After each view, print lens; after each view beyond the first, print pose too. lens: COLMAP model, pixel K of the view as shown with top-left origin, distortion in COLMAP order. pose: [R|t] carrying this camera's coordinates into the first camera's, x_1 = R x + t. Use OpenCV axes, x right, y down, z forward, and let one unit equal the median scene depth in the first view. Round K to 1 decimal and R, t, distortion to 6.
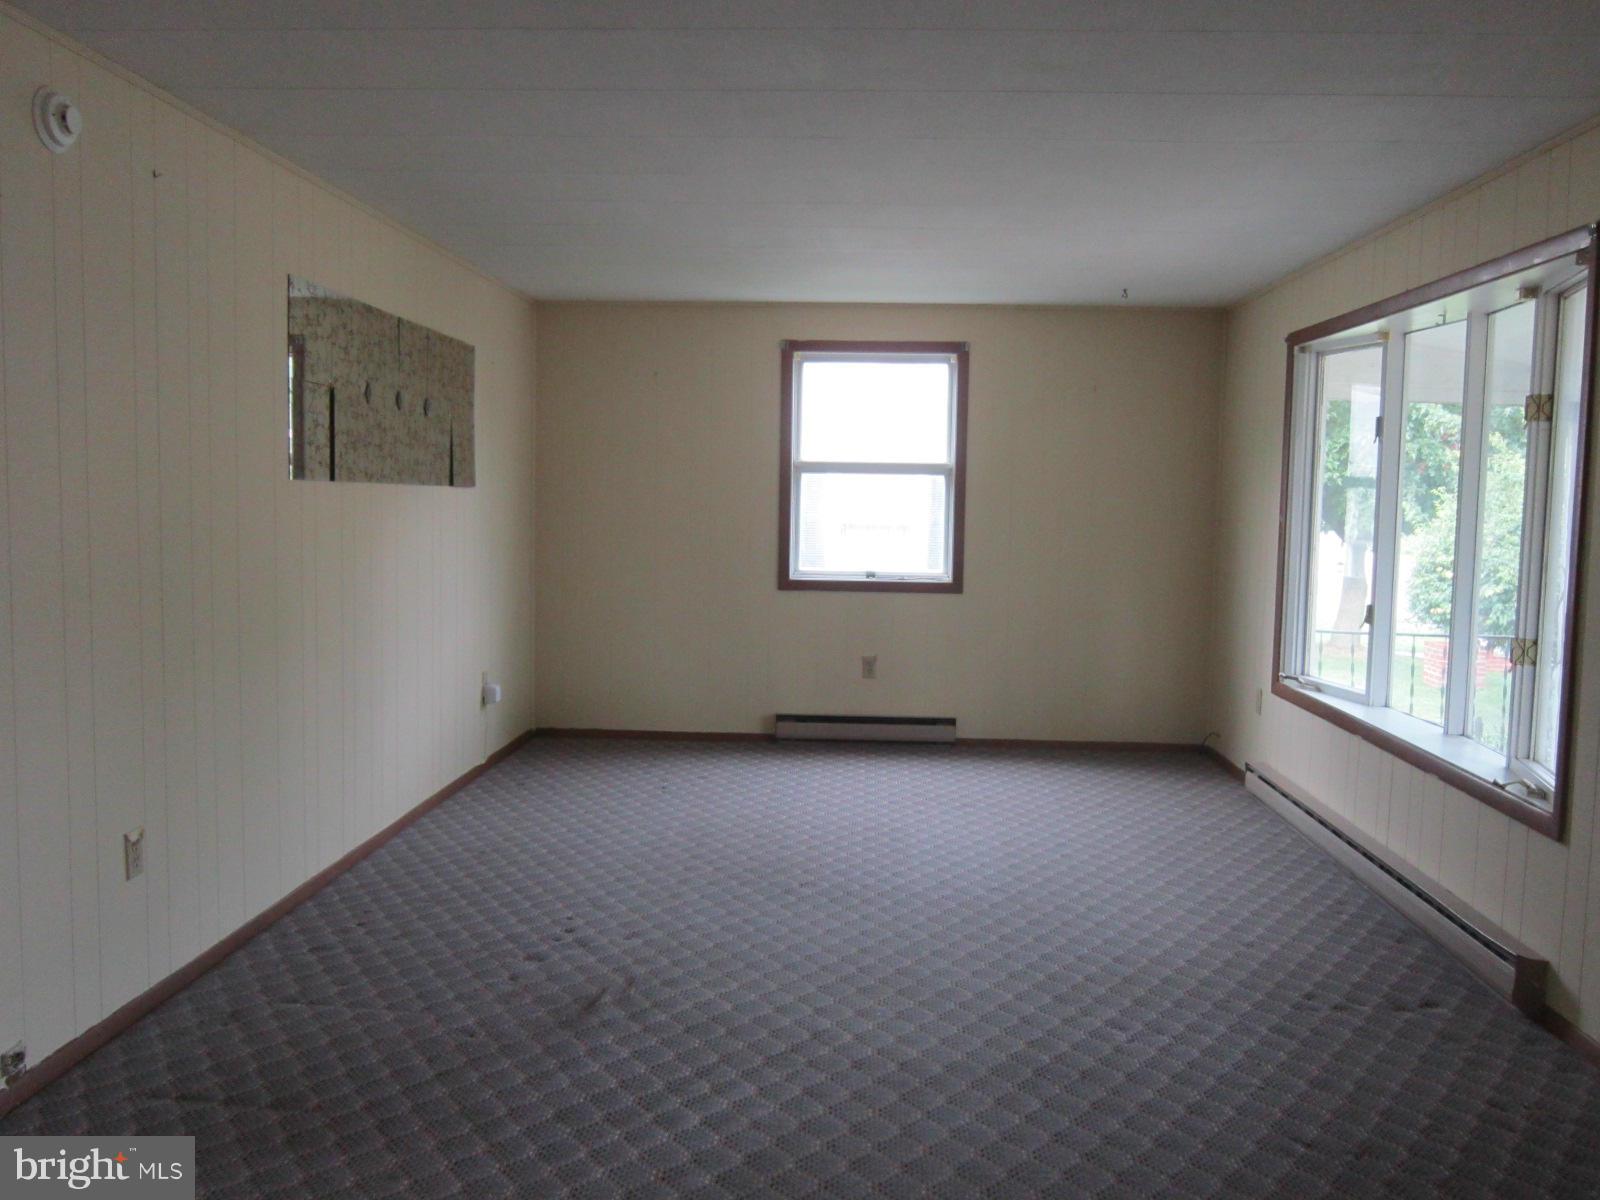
lens RADIAL K [[1349.8, 0, 800.0], [0, 1349.8, 600.0], [0, 0, 1]] dist [-0.027035, 0.006112]
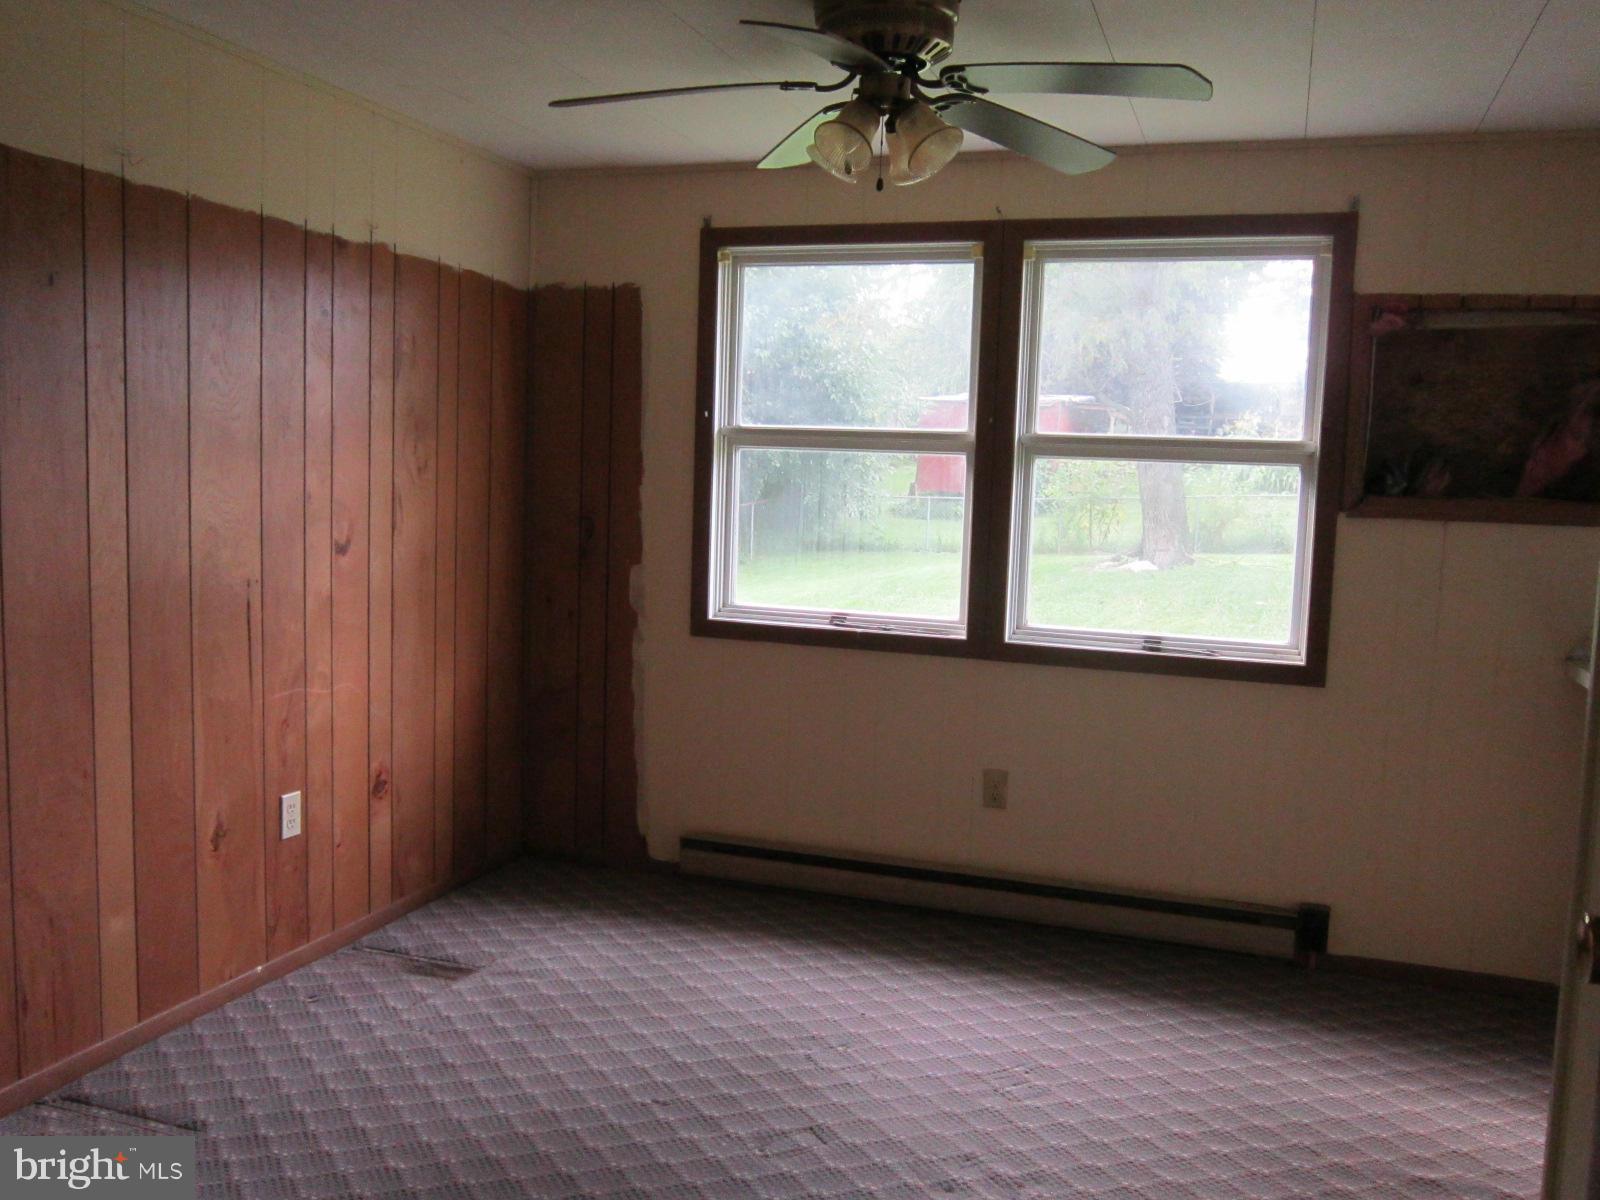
lens RADIAL K [[1349.8, 0, 800.0], [0, 1349.8, 600.0], [0, 0, 1]] dist [-0.027035, 0.006112]
pose [[0.667567, 0.082942, -0.739916, 0.438313], [-0.091508, 0.995381, 0.029018, -0.042942], [0.738905, 0.048337, 0.672073, 0.572806]]
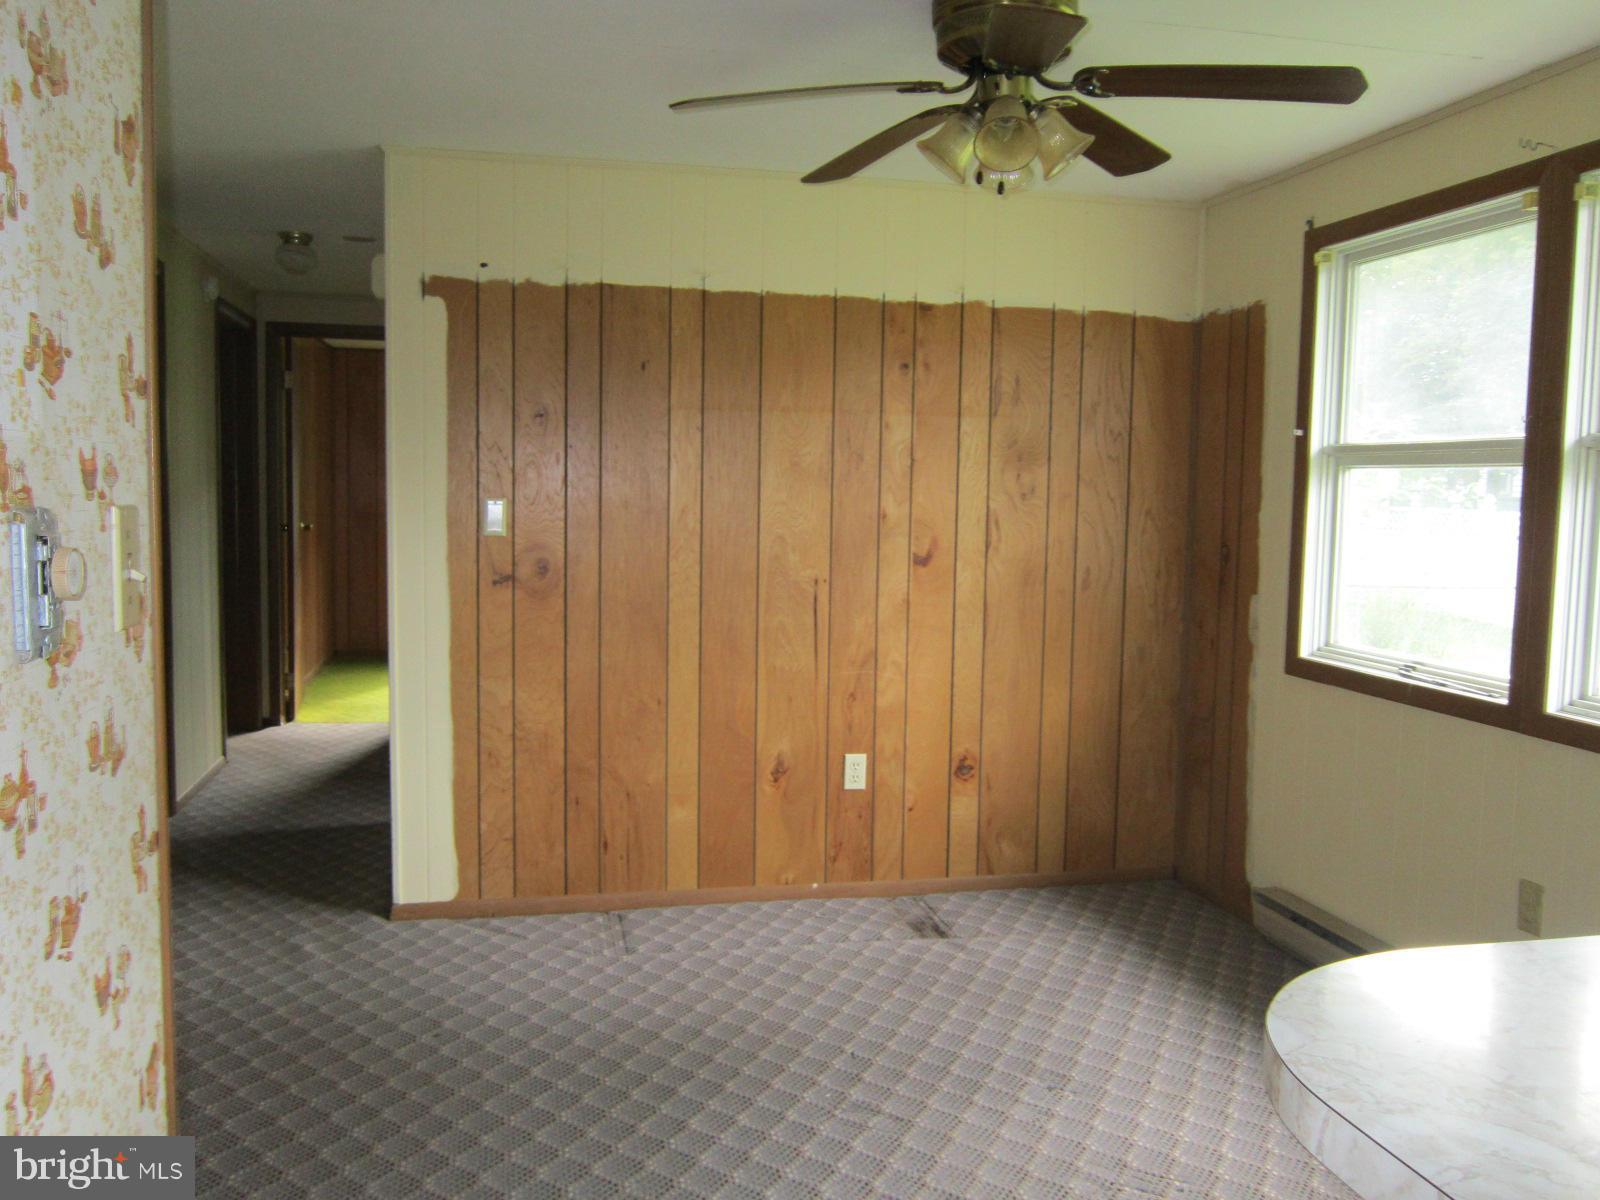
lens RADIAL K [[1349.8, 0, 800.0], [0, 1349.8, 600.0], [0, 0, 1]] dist [-0.027035, 0.006112]
pose [[-0.289960, 0.063553, -0.954926, 0.539039], [-0.106873, 0.989401, 0.098299, -0.066802], [0.951053, 0.130559, -0.280094, 0.887555]]
